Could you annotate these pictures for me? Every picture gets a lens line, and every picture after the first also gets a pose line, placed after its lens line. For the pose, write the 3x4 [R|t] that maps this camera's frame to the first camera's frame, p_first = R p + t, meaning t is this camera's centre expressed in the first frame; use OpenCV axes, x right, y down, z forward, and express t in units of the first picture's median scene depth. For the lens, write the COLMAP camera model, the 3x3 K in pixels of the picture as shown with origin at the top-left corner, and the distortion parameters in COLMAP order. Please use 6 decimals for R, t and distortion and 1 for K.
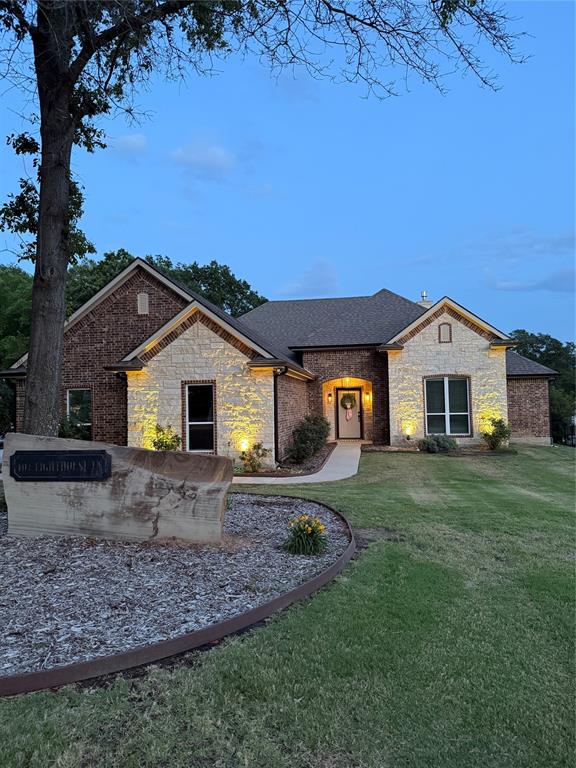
lens RADIAL K [[541.7, 0, 268.7], [0, 541.7, 364.7], [0, 0, 1]] dist [0.074978, -0.002704]
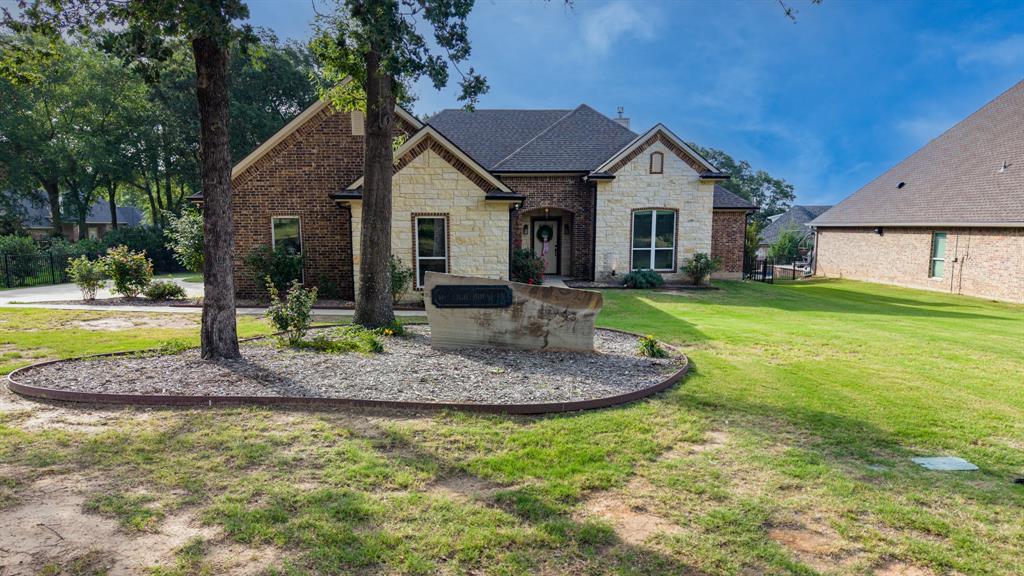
lens RADIAL K [[701.5, 0, 491.6], [0, 701.5, 328.2], [0, 0, 1]] dist [0.032650, -0.033173]
pose [[0.983763, -0.007267, 0.179324, -0.223344], [-0.031571, 0.976591, 0.212777, -0.035734], [-0.176672, -0.214983, 0.960505, -0.226566]]
